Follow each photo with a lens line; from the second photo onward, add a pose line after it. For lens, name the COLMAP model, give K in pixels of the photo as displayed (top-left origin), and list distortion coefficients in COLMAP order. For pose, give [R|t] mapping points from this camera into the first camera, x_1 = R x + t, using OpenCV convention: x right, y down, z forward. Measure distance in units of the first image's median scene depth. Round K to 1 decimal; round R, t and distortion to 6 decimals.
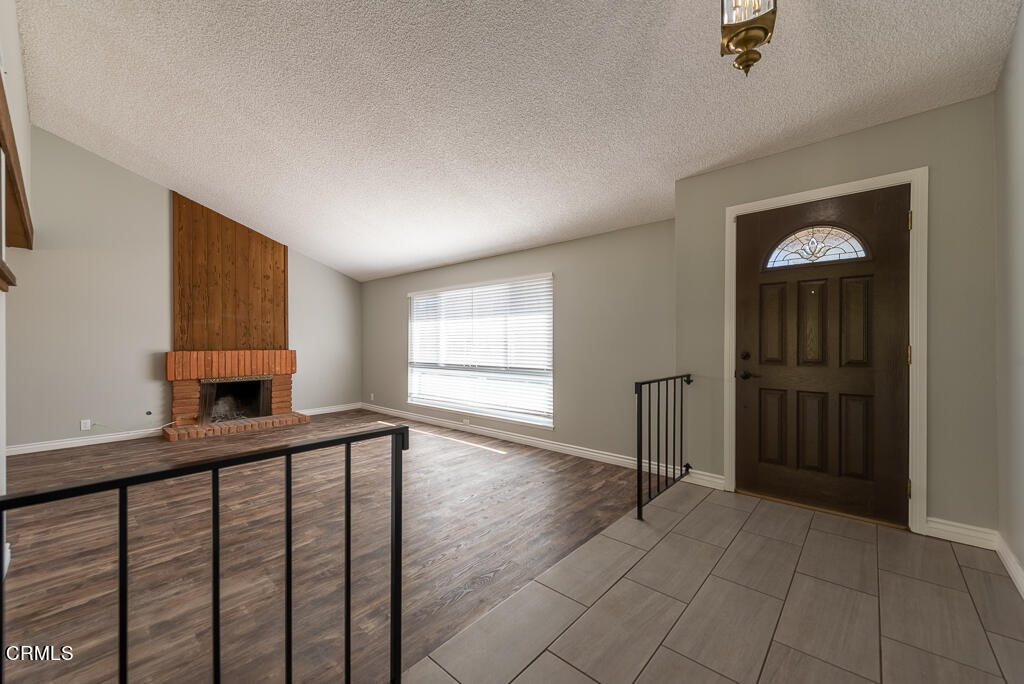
lens RADIAL K [[406.8, 0, 512.0], [0, 406.8, 342.0], [0, 0, 1]] dist [-0.022591, -0.000130]
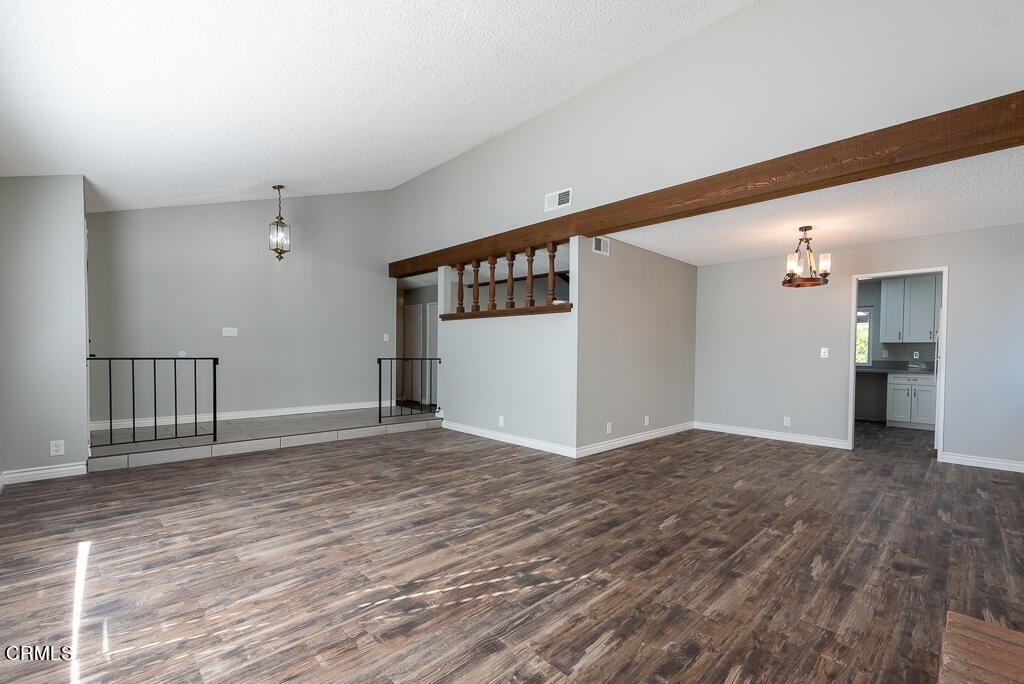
lens RADIAL K [[406.8, 0, 512.0], [0, 406.8, 342.0], [0, 0, 1]] dist [-0.022591, -0.000130]
pose [[-0.995988, -0.015673, 0.088104, -0.796571], [-0.017275, 0.999698, -0.017460, 0.045101], [-0.087804, -0.018912, -0.995958, 2.005465]]
